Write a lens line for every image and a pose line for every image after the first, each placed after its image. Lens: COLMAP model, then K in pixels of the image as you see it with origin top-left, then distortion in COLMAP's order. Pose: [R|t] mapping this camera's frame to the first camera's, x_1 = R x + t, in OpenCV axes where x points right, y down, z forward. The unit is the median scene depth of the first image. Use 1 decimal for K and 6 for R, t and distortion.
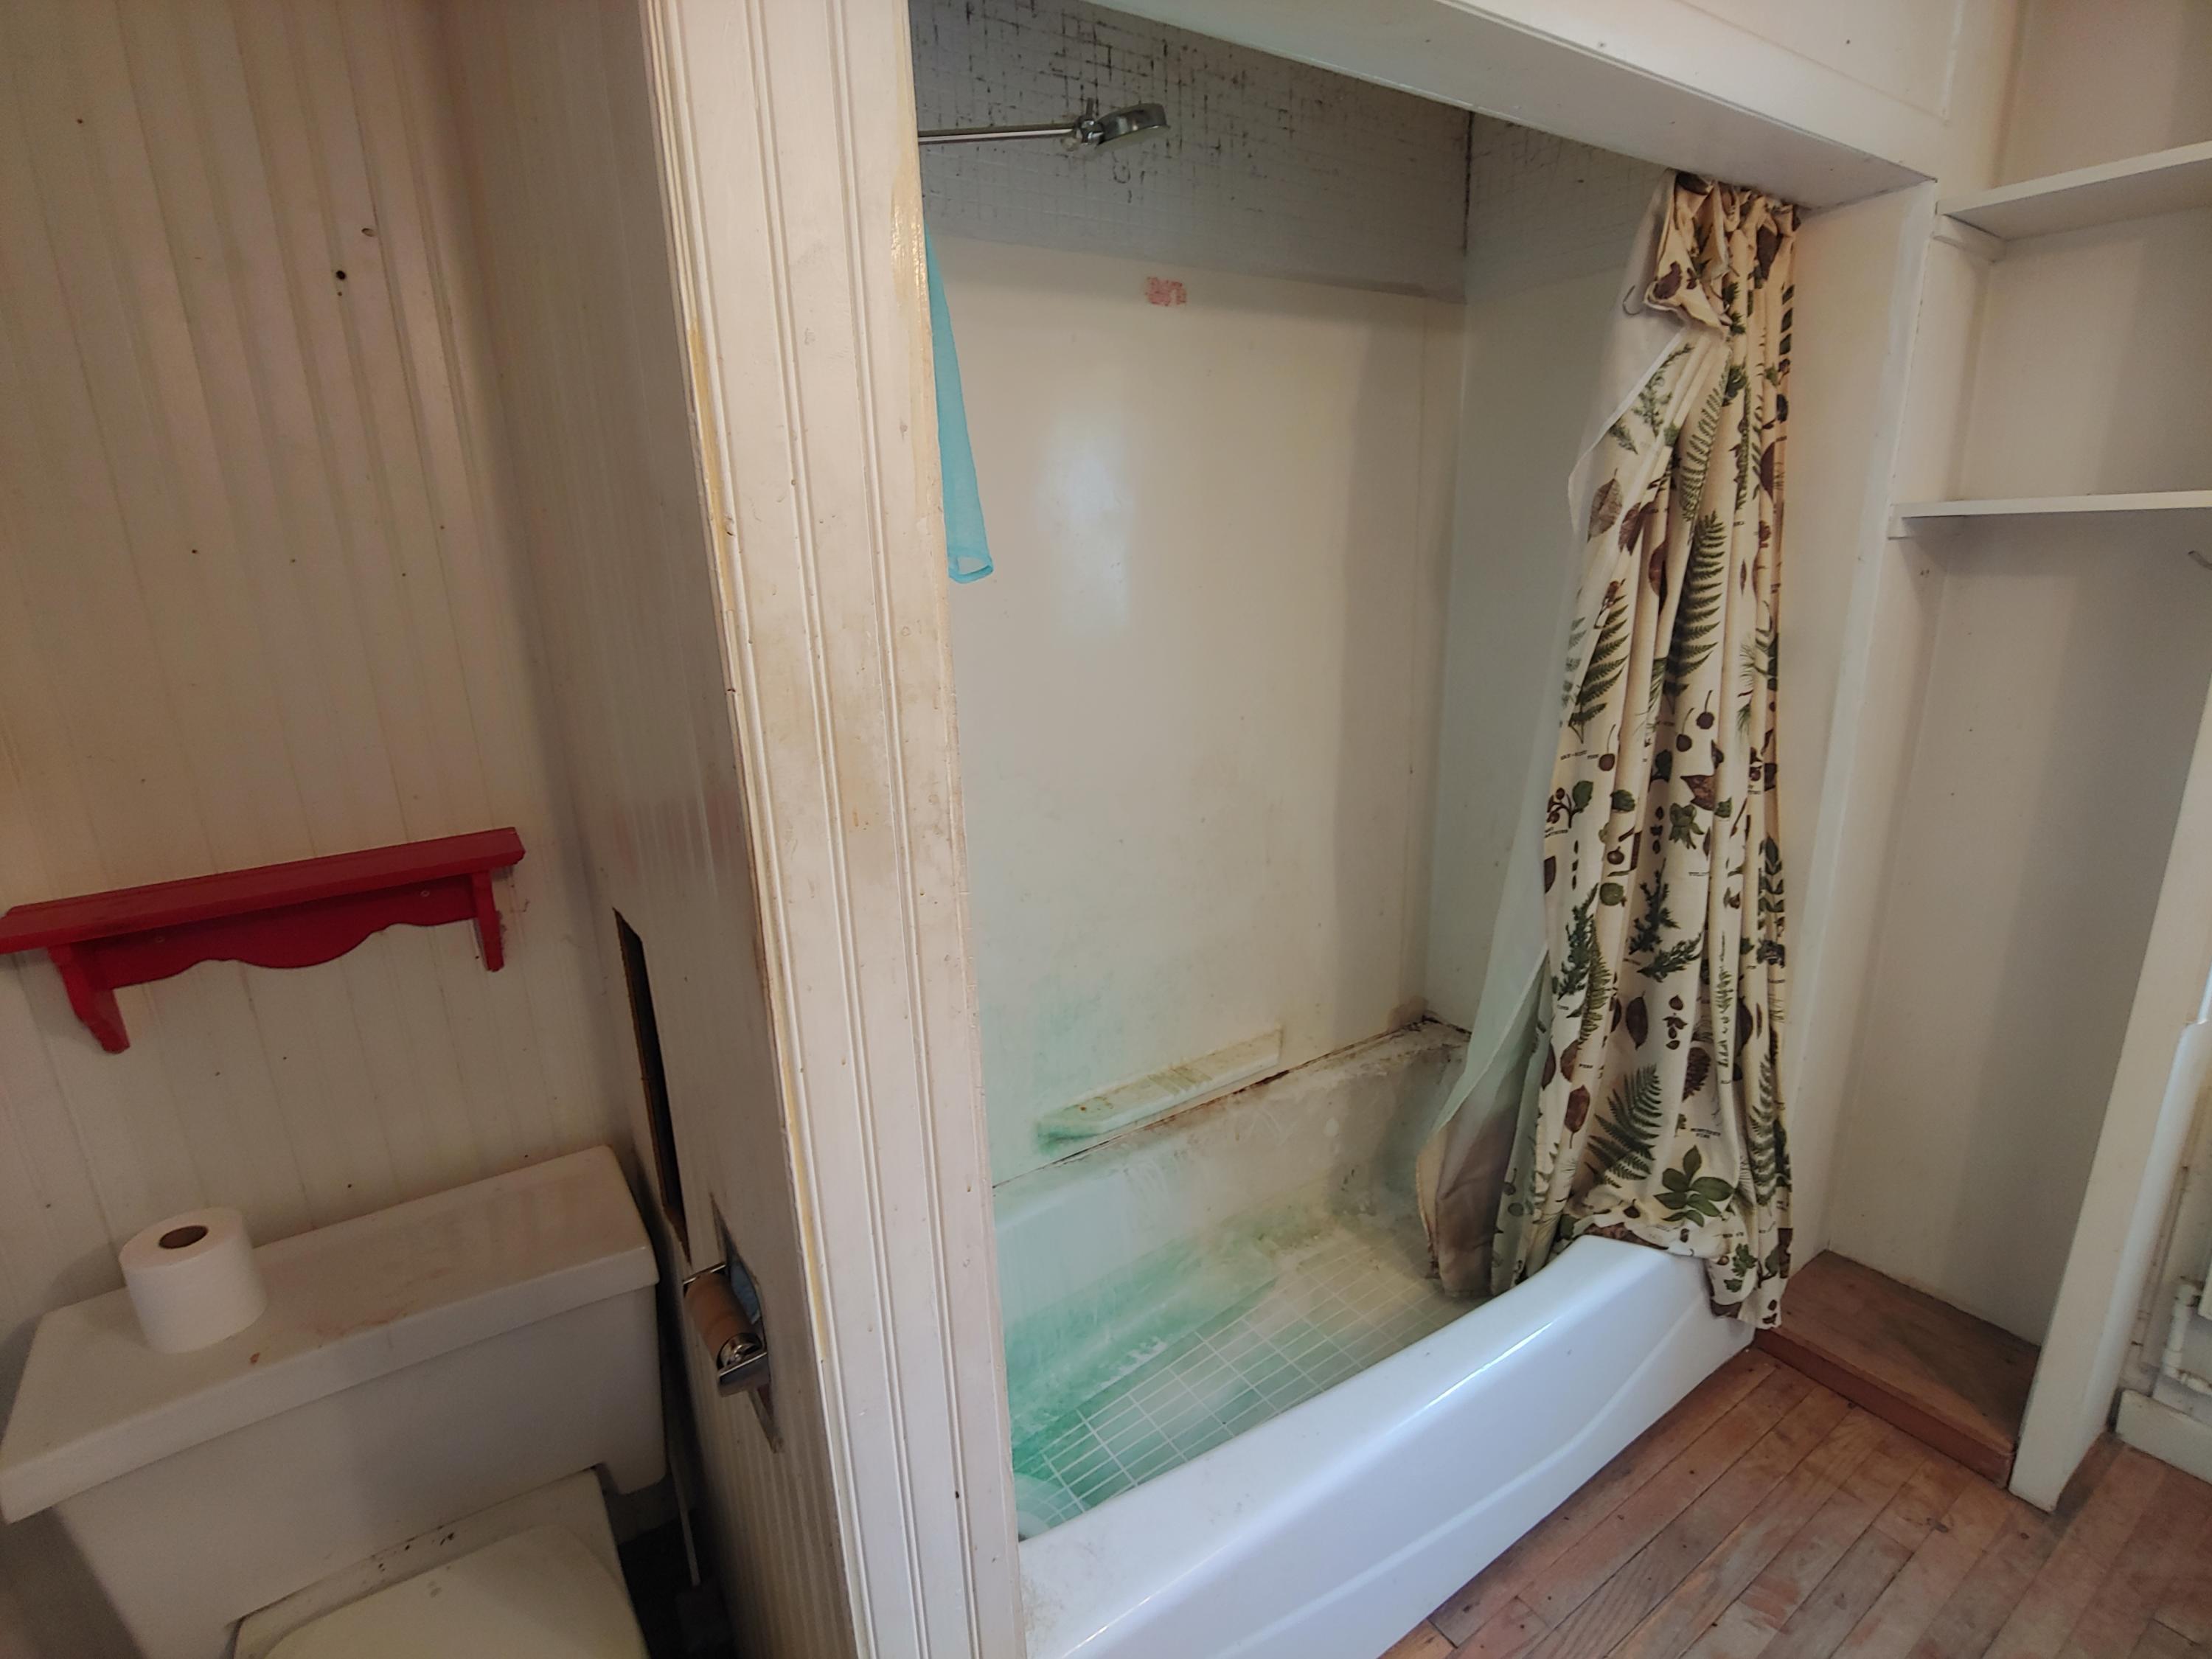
lens RADIAL K [[1054.5, 0, 1112.0], [0, 1054.5, 833.2], [0, 0, 1]] dist [-0.013747, -0.001673]
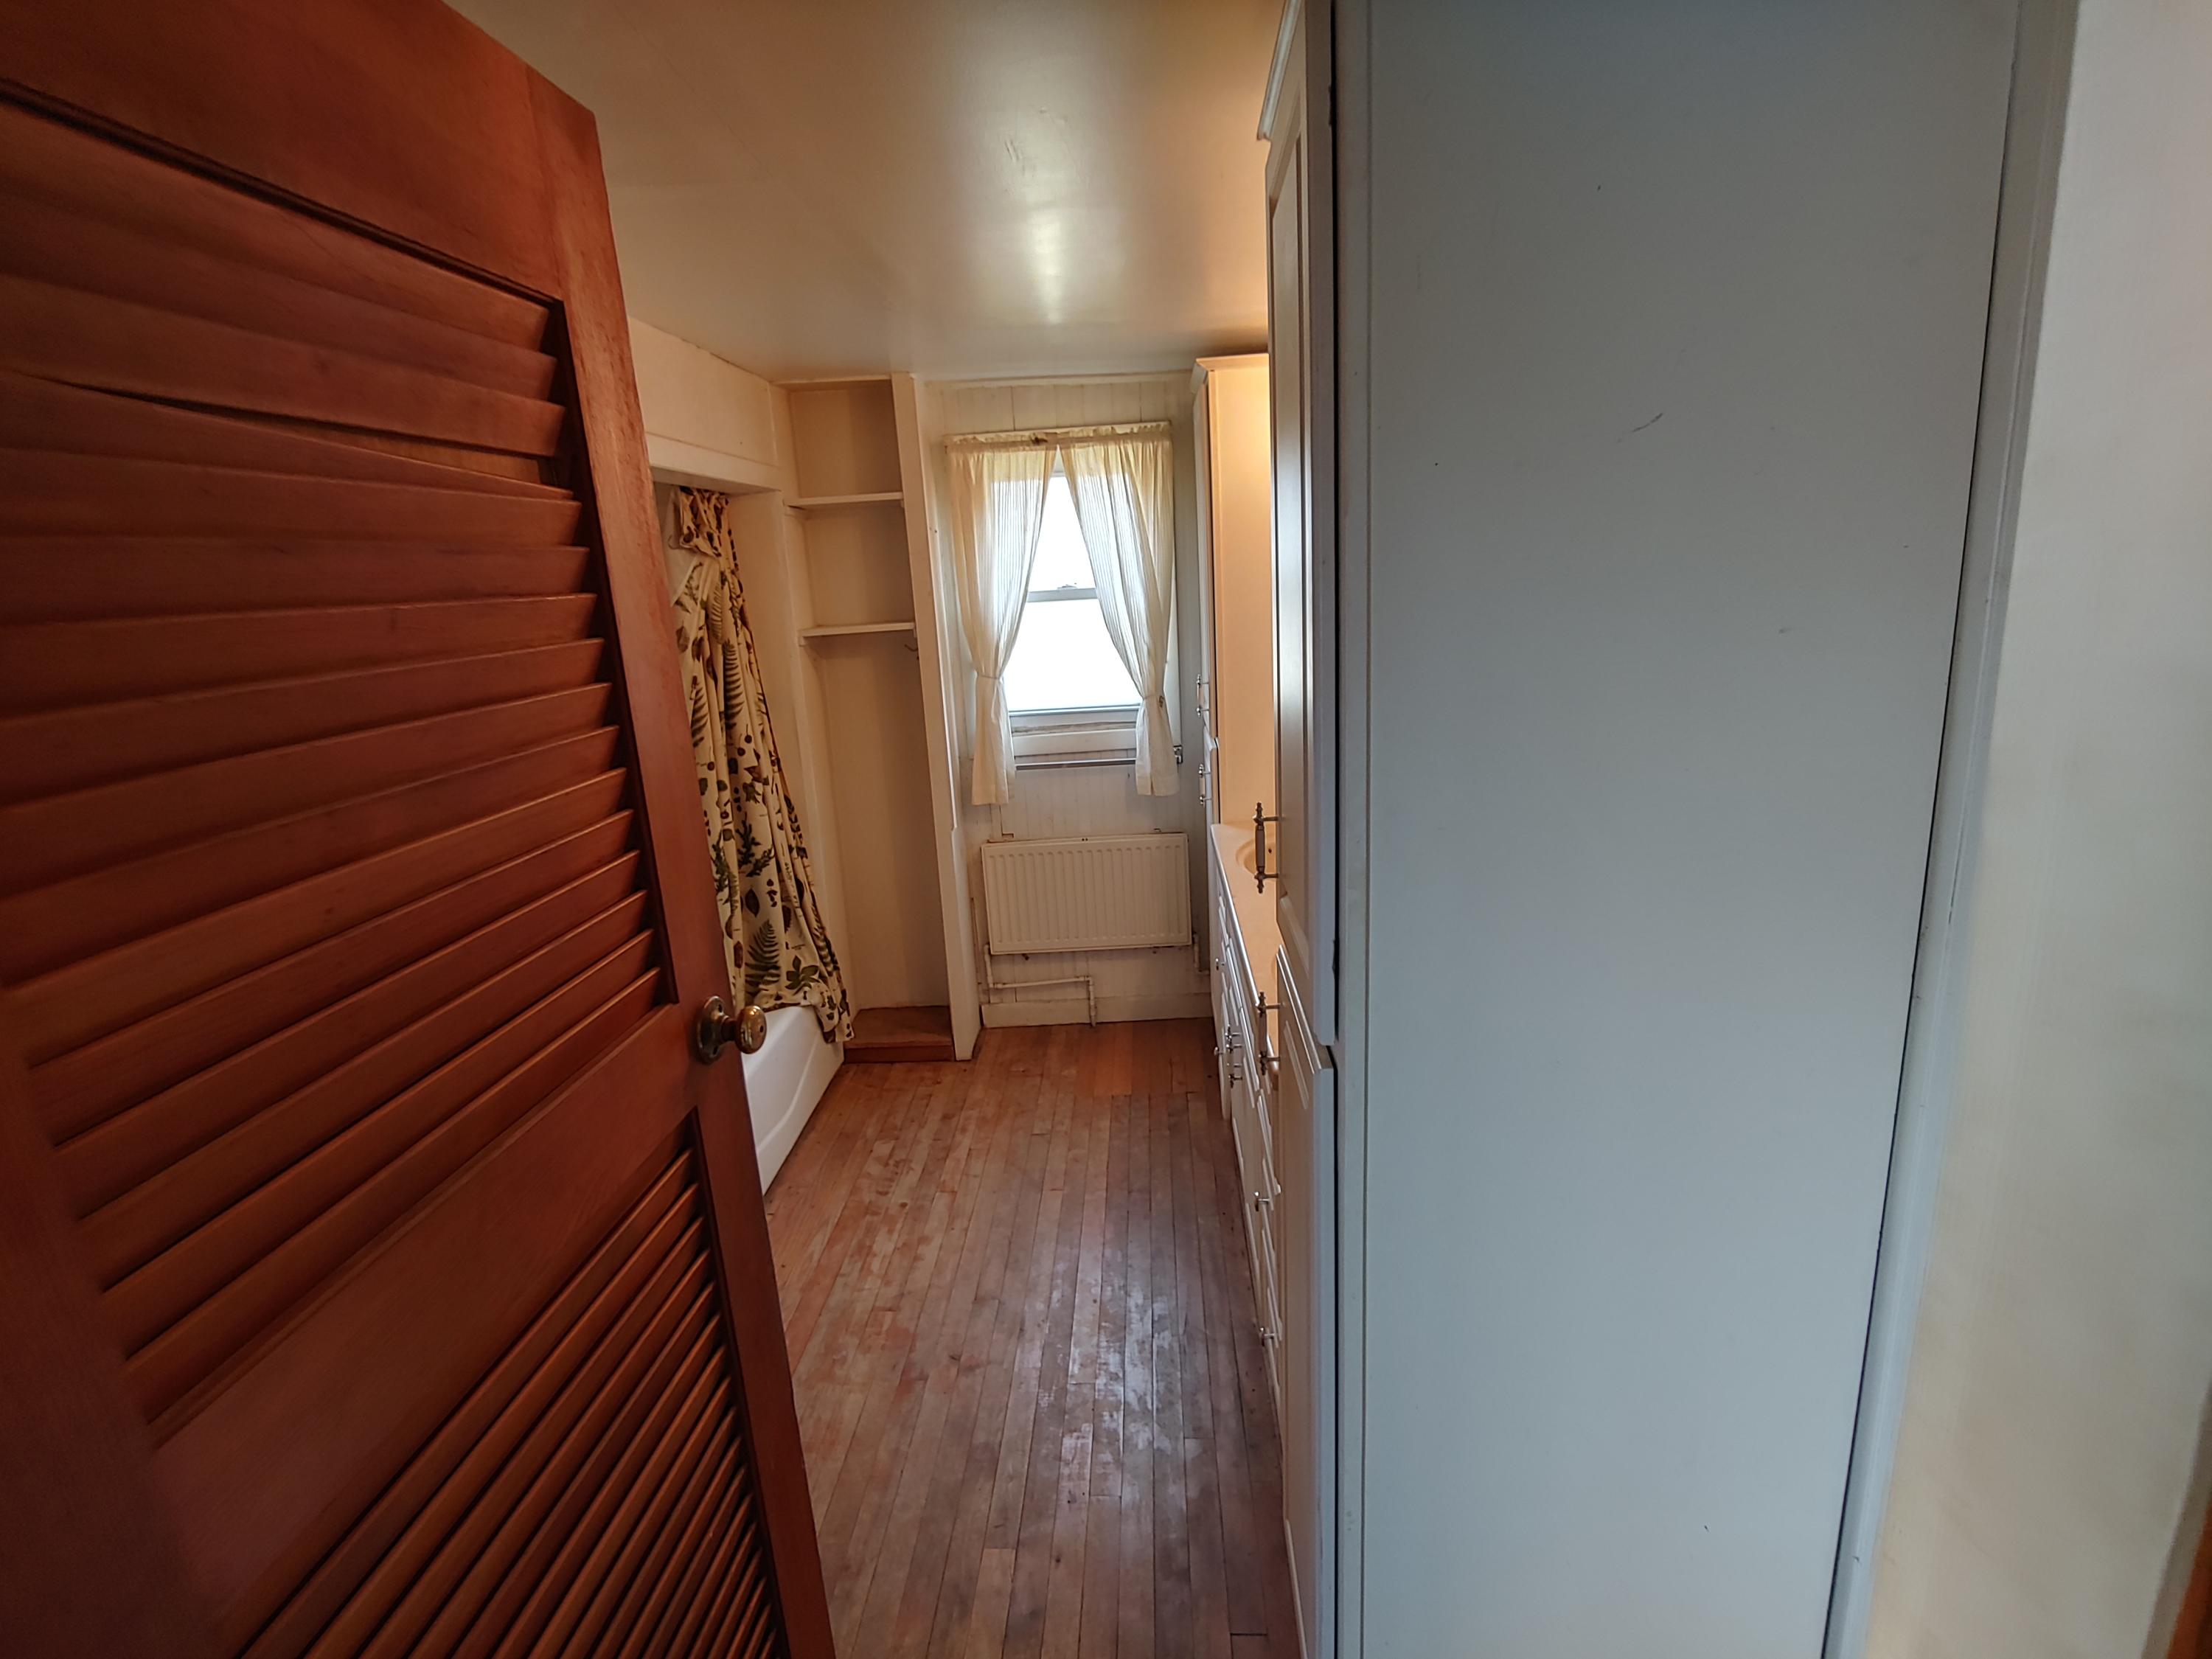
lens RADIAL K [[1054.5, 0, 1109.8], [0, 1054.5, 831.9], [0, 0, 1]] dist [-0.013747, -0.001673]
pose [[0.572501, -0.189493, 0.797706, -0.663856], [0.246798, 0.967631, 0.052735, 0.125736], [-0.781878, 0.166681, 0.600736, -0.707566]]
